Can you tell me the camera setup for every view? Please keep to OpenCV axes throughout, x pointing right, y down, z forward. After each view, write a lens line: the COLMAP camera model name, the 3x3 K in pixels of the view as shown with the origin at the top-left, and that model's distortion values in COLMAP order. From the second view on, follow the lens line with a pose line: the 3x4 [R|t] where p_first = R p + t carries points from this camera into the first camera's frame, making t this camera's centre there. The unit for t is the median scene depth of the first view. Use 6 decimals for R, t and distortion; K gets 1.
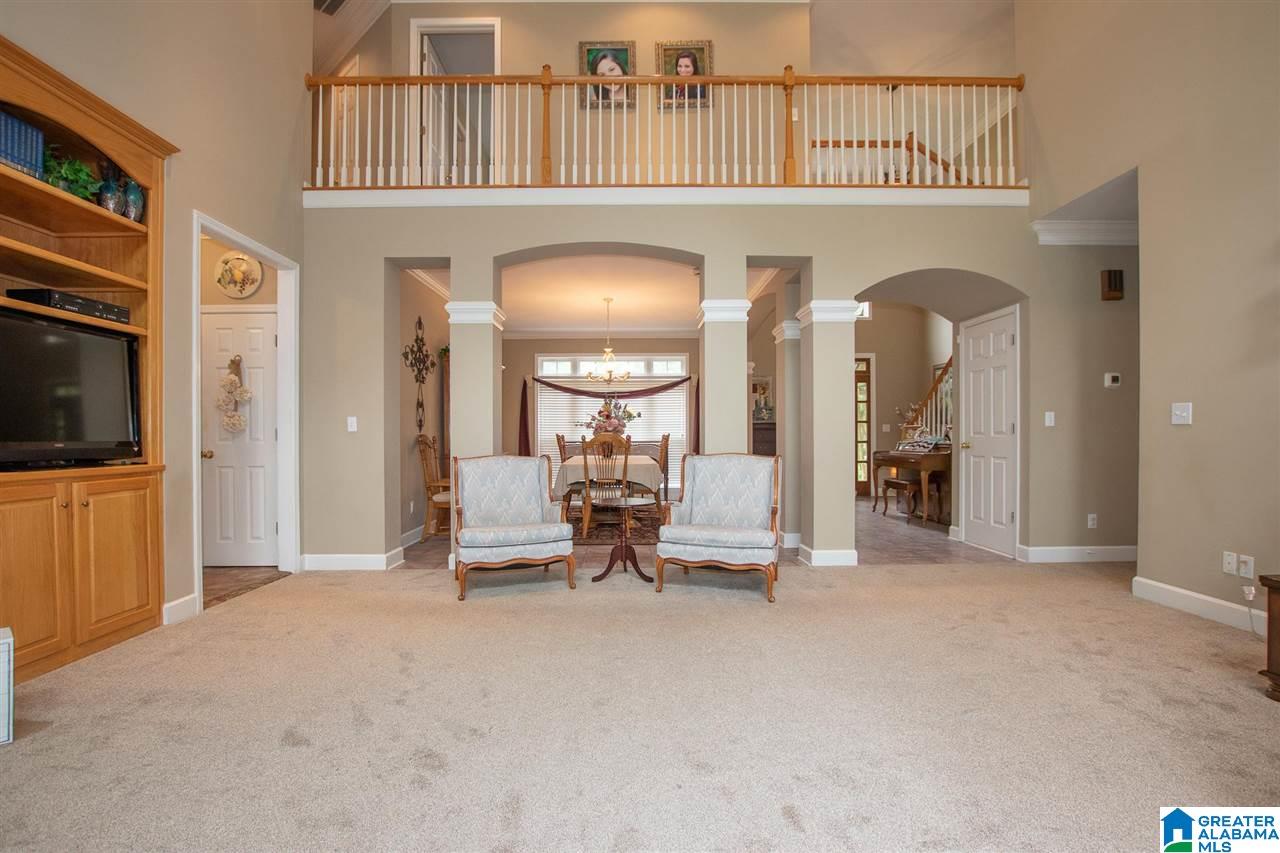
lens RADIAL K [[594.6, 0, 619.6], [0, 594.6, 435.3], [0, 0, 1]] dist [-0.029614, 0.002913]
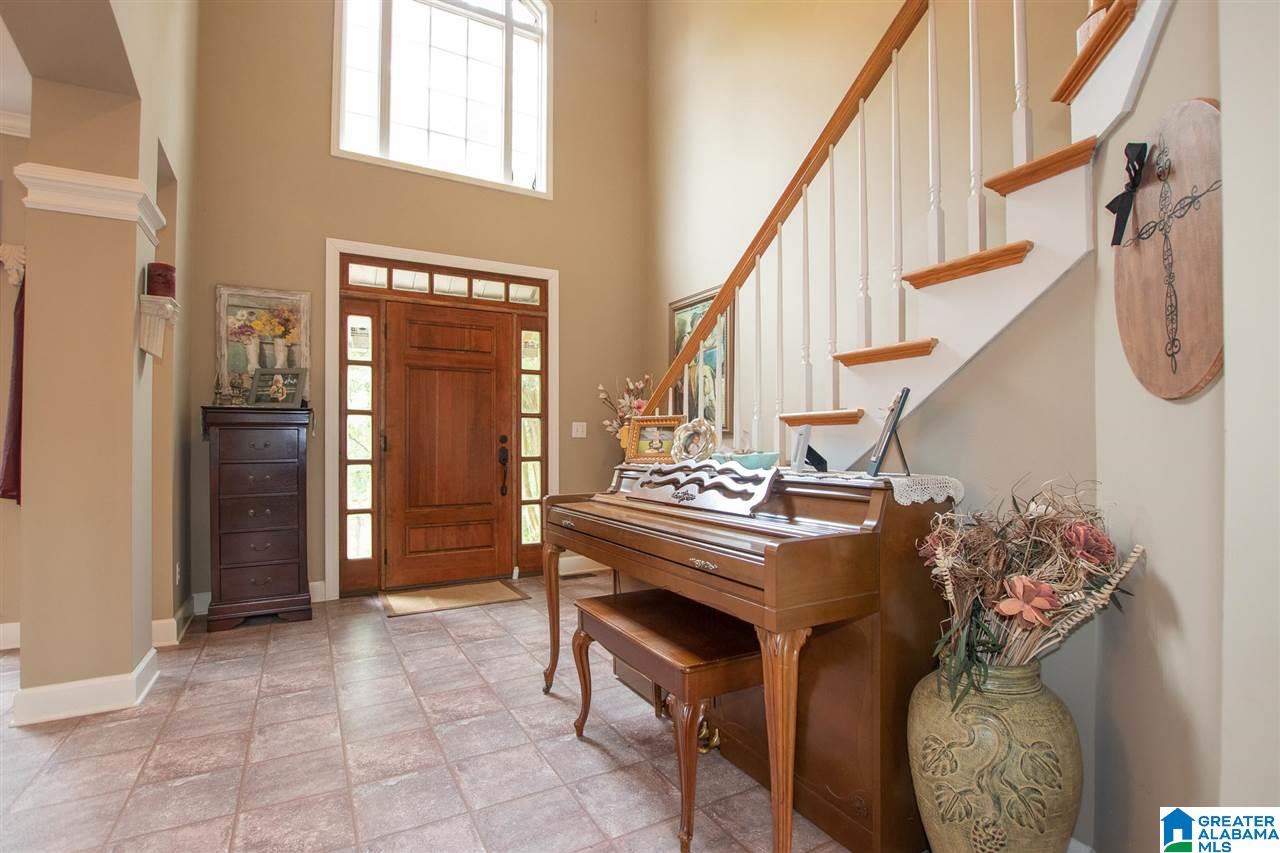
lens RADIAL K [[594.6, 0, 638.6], [0, 594.6, 431.5], [0, 0, 1]] dist [-0.029614, 0.002913]
pose [[0.861763, 0.014862, 0.507093, 0.255133], [-0.003203, 0.999710, -0.023857, 0.000156], [-0.507301, 0.018935, 0.861561, 0.574999]]
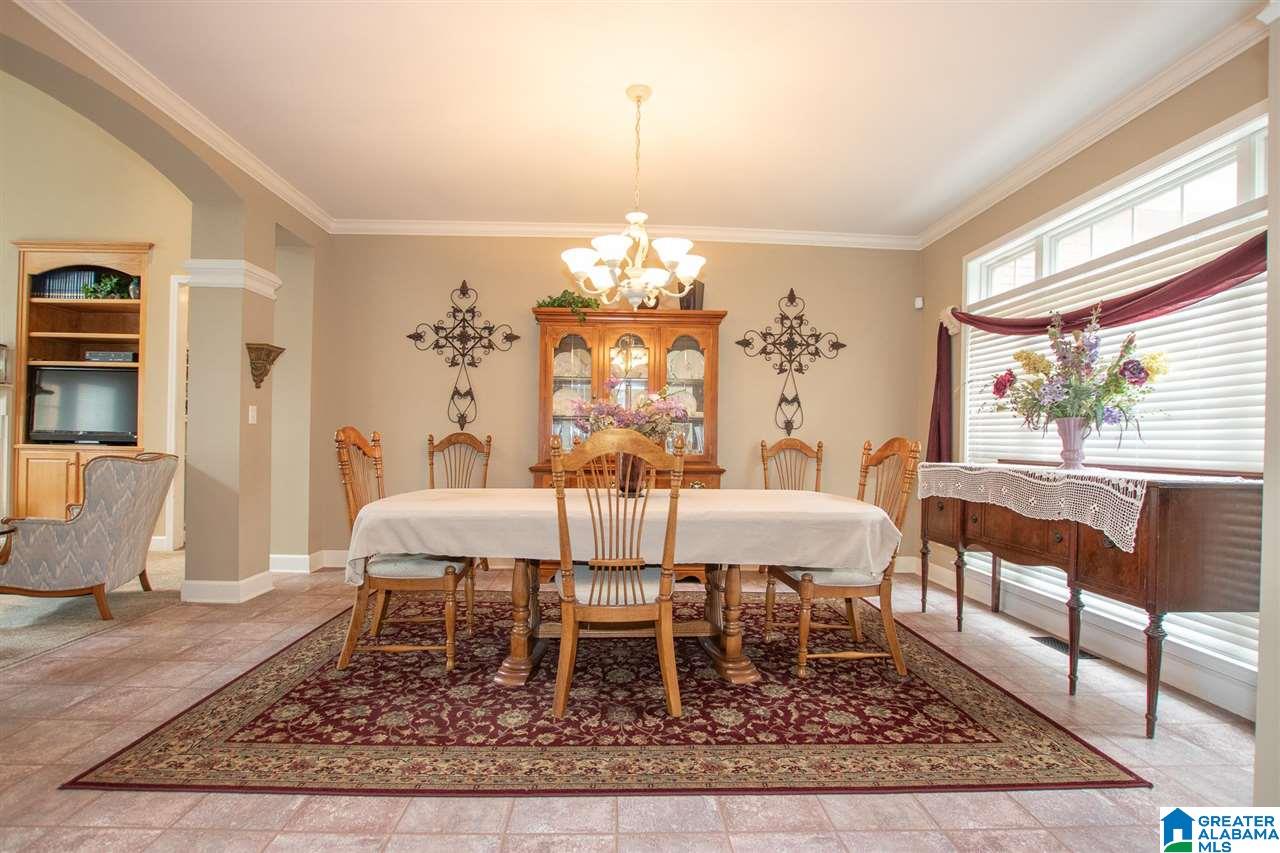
lens RADIAL K [[594.6, 0, 625.8], [0, 594.6, 429.7], [0, 0, 1]] dist [-0.029614, 0.002913]
pose [[0.043309, -0.012908, -0.998978, 0.284776], [-0.017979, 0.999745, -0.013697, 0.000530], [0.998900, 0.018554, 0.043066, 0.748320]]
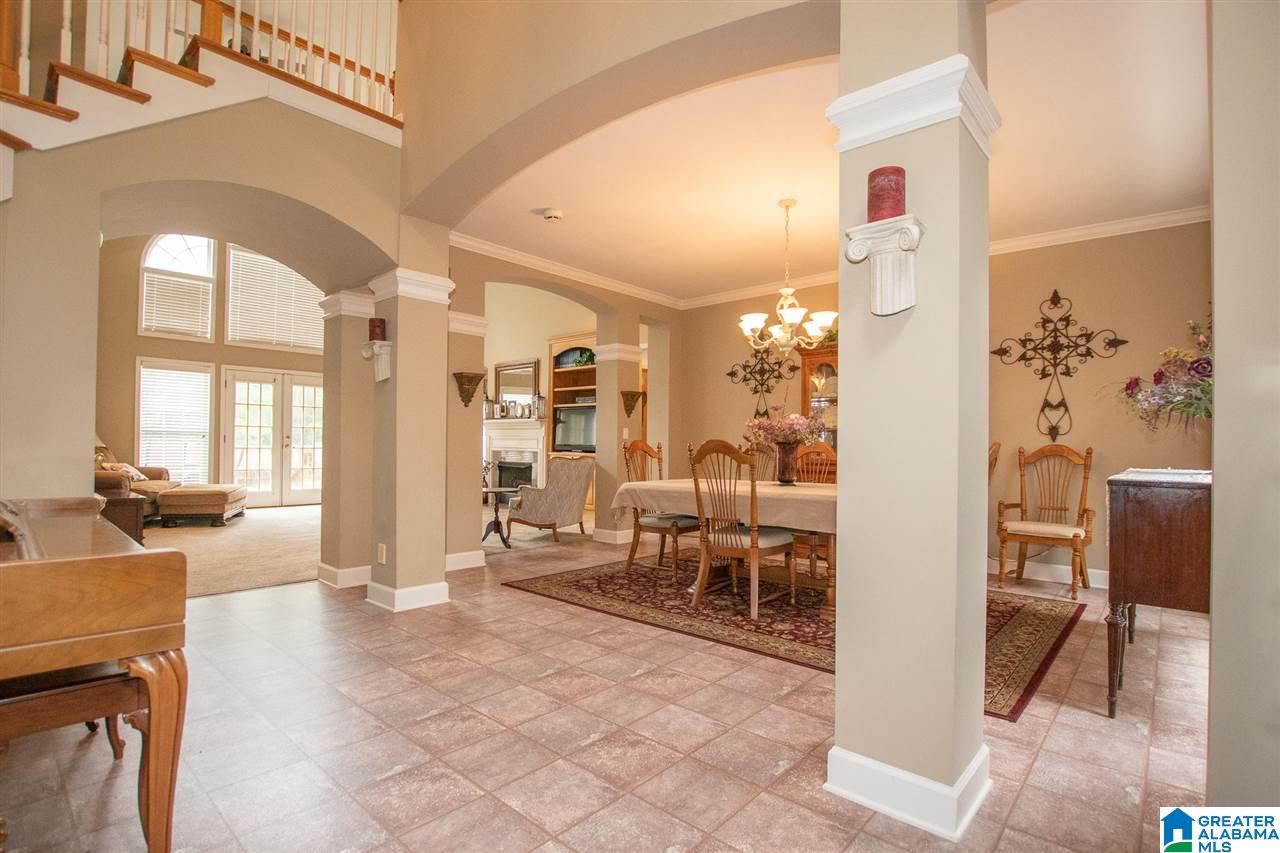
lens RADIAL K [[594.6, 0, 642.4], [0, 594.6, 445.7], [0, 0, 1]] dist [-0.029614, 0.002913]
pose [[-0.647416, 0.000665, -0.762136, 0.379091], [-0.006843, 0.999954, 0.006686, -0.001274], [0.762106, 0.009543, -0.647382, 0.962728]]
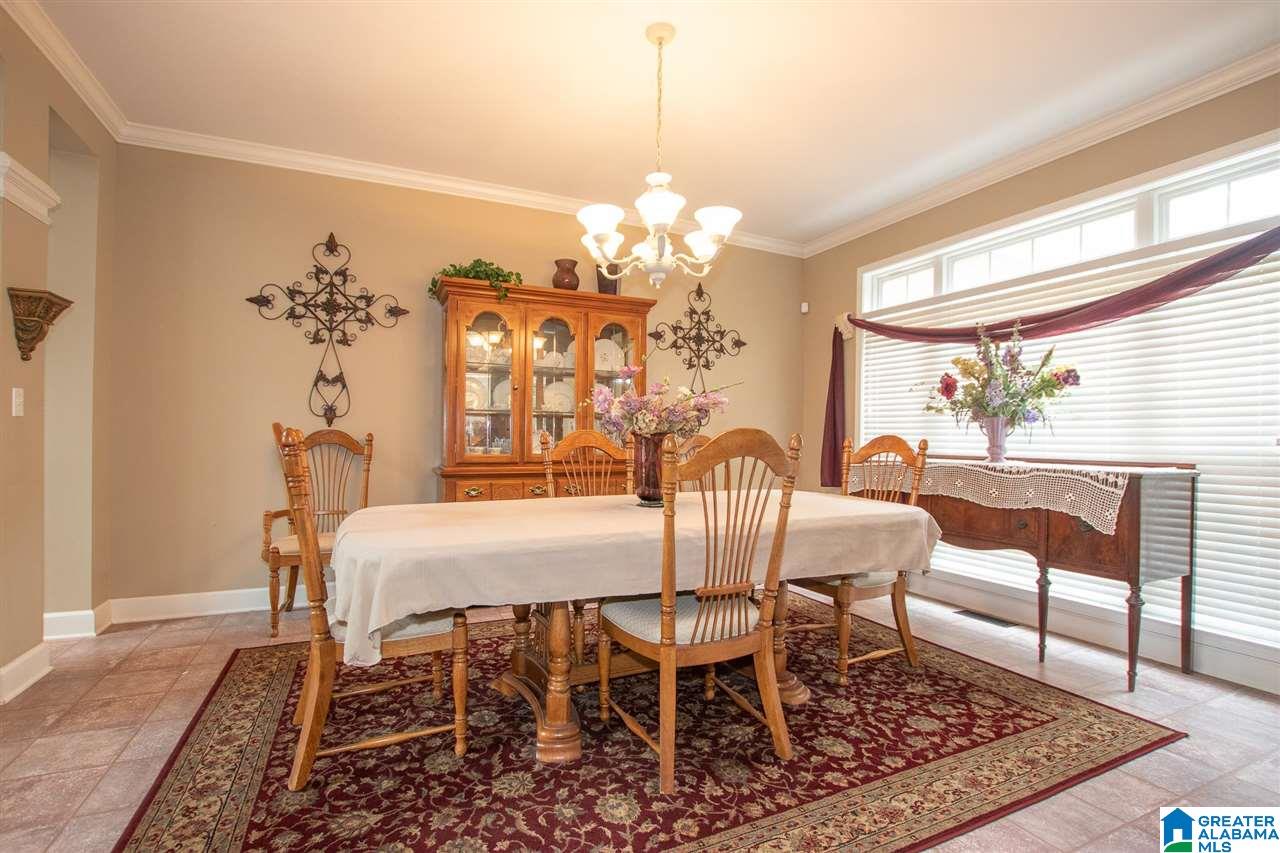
lens RADIAL K [[594.6, 0, 629.5], [0, 594.6, 431.6], [0, 0, 1]] dist [-0.029614, 0.002913]
pose [[0.427828, -0.002428, -0.903857, 0.211937], [-0.014089, 0.999857, -0.009355, 0.000765], [0.903750, 0.016737, 0.427733, 0.645532]]
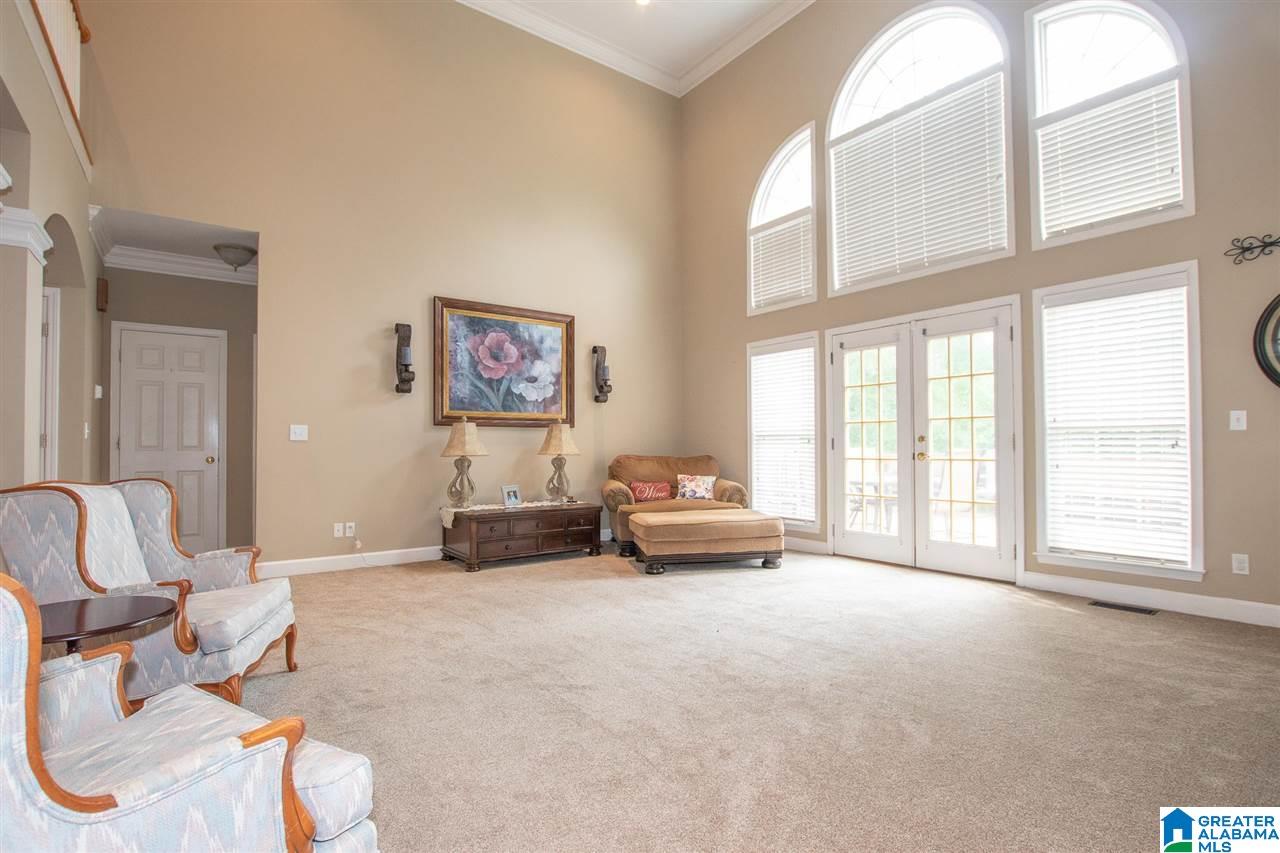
lens RADIAL K [[594.6, 0, 623.7], [0, 594.6, 450.3], [0, 0, 1]] dist [-0.029614, 0.002913]
pose [[-0.608195, 0.005928, 0.793765, -0.214691], [0.007452, 0.999971, -0.001758, 0.003759], [-0.793752, 0.004847, -0.608222, 0.422188]]
